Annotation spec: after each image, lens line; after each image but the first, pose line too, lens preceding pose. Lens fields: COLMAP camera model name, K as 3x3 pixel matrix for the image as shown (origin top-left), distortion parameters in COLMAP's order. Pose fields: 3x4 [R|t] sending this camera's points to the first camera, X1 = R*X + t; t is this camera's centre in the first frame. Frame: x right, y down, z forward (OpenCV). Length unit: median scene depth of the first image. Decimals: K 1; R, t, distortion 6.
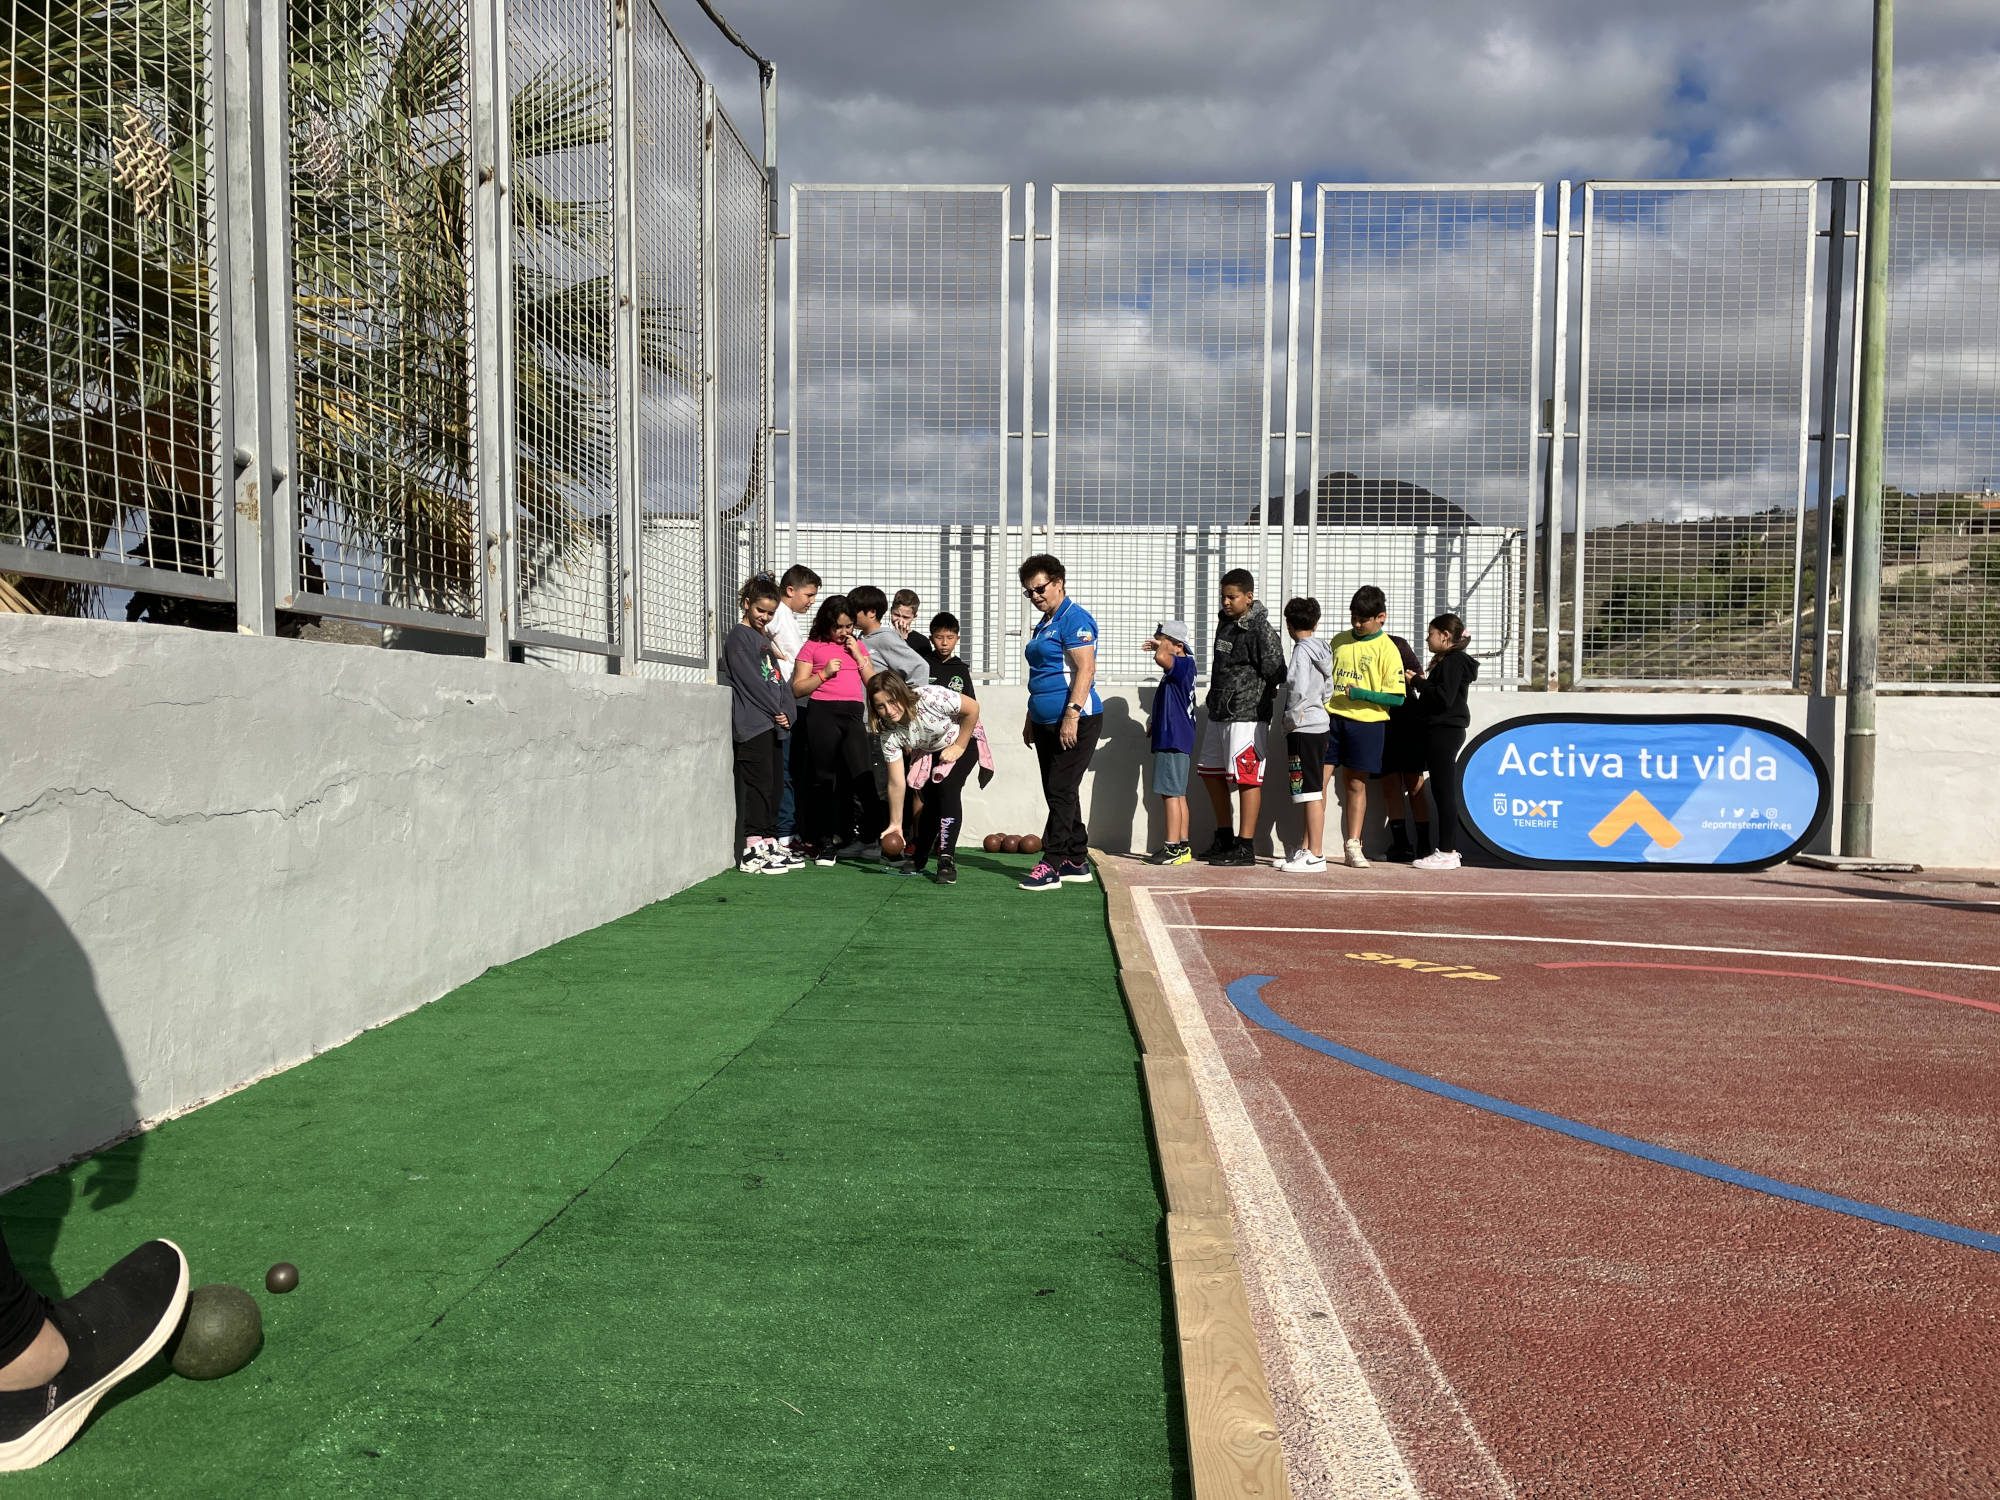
lens RADIAL K [[1632.2, 0, 1004.9], [0, 1632.2, 757.8], [0, 0, 1]] dist [0.043640, -0.046720]
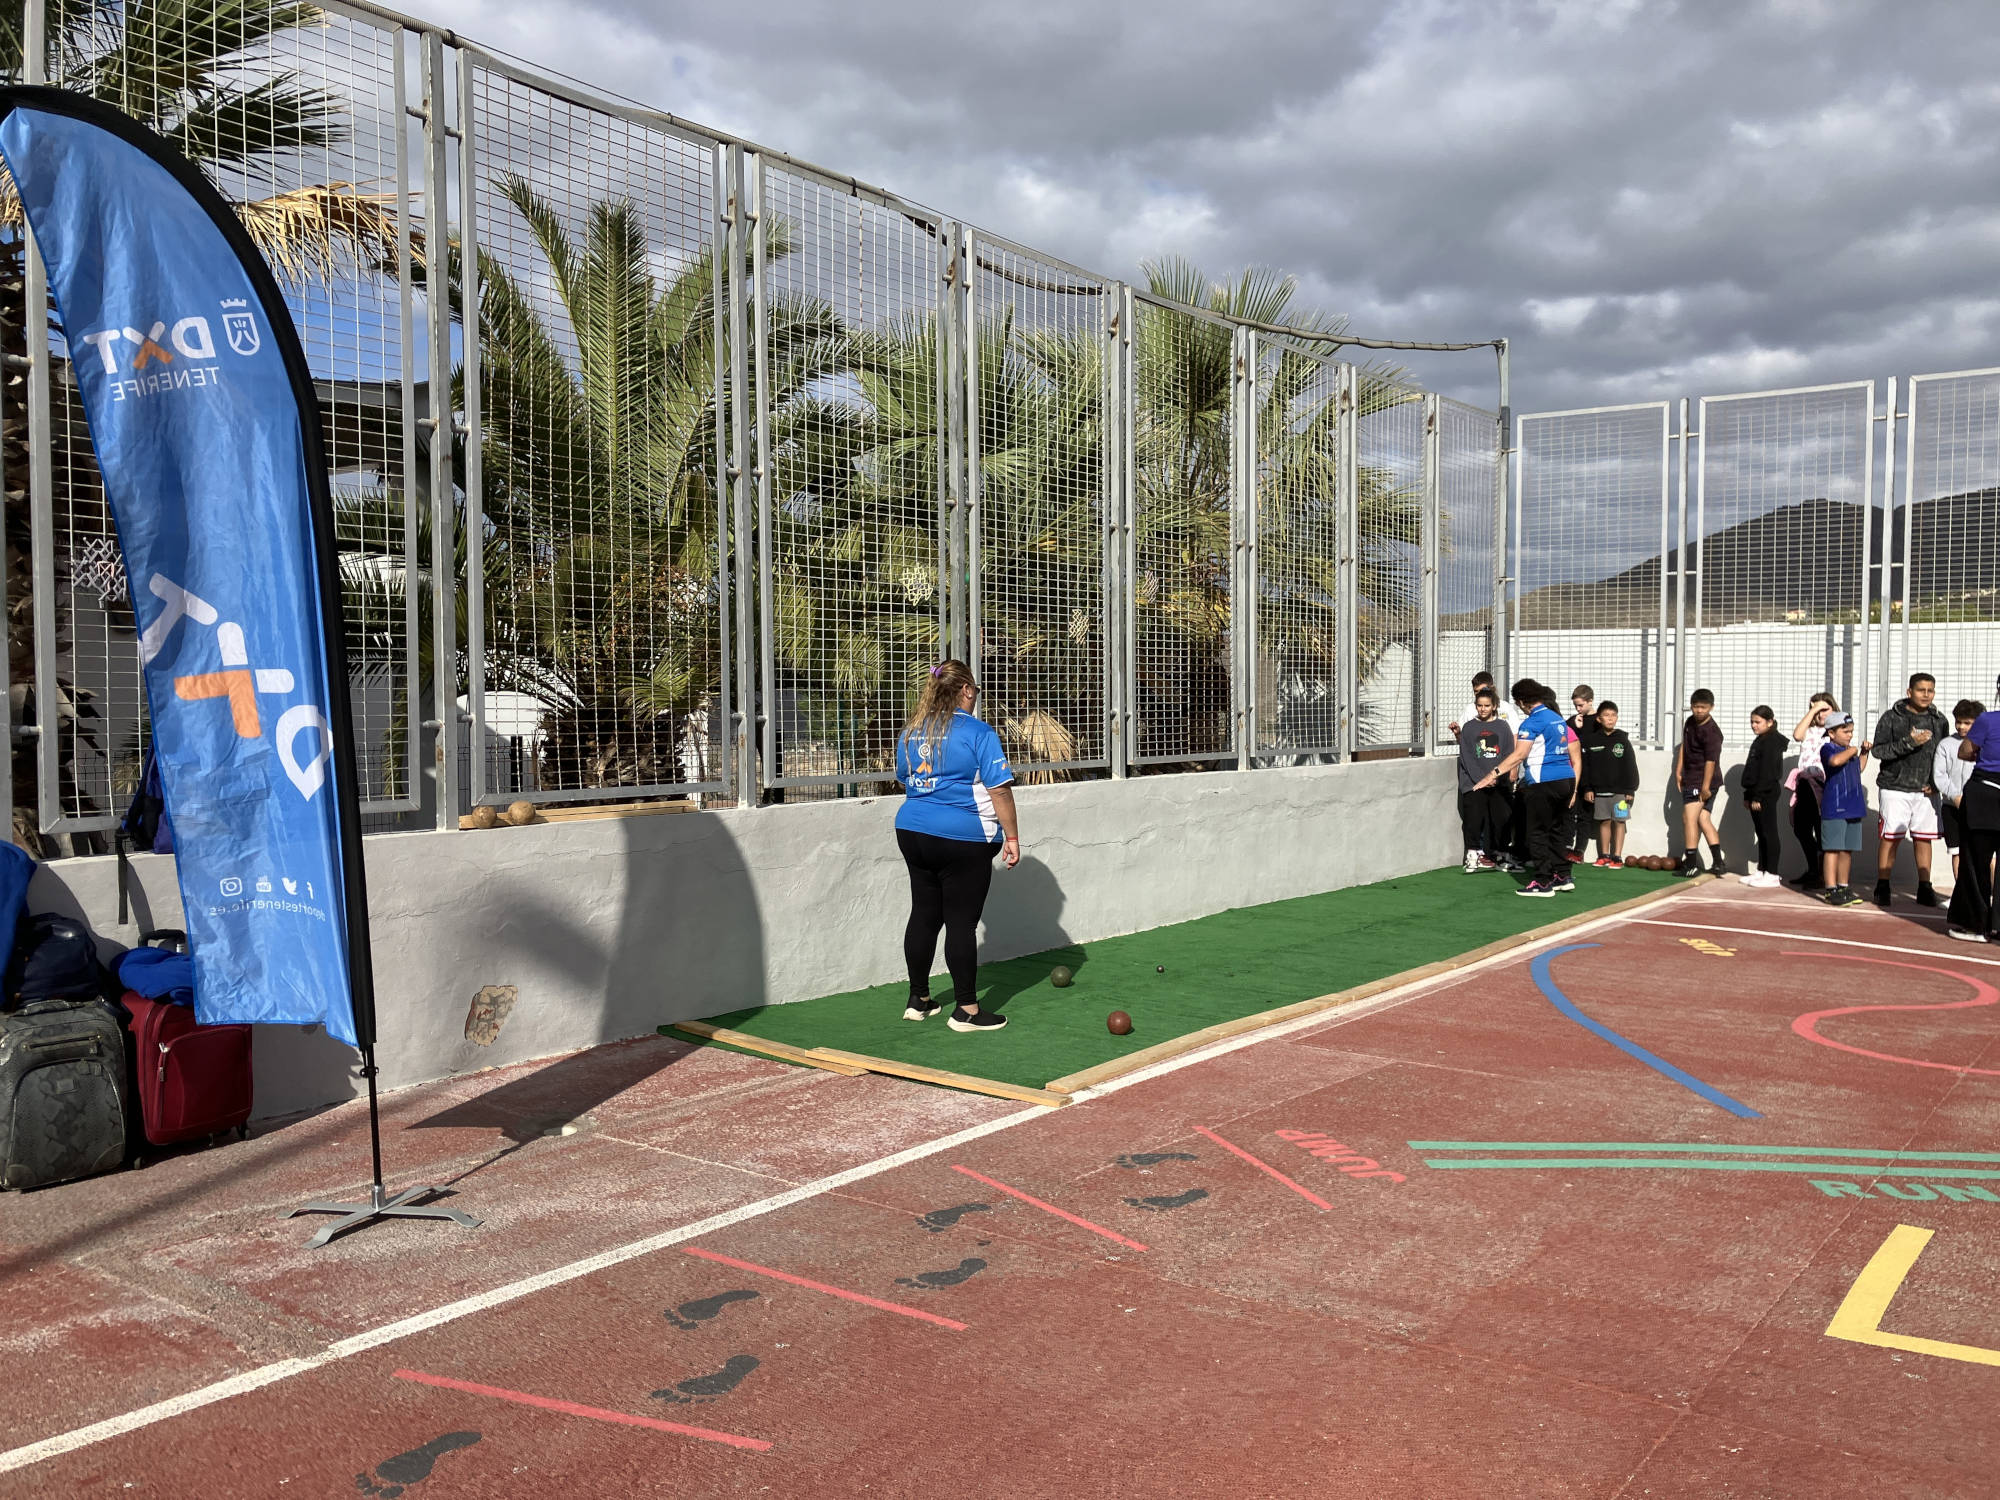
lens RADIAL K [[1632.2, 0, 1000.8], [0, 1632.2, 751.9], [0, 0, 1]] dist [0.043640, -0.046720]
pose [[0.810881, 0.013875, -0.585047, 0.647338], [-0.007500, 0.999883, 0.013318, -0.100298], [0.585163, -0.006411, 0.810890, -0.875443]]
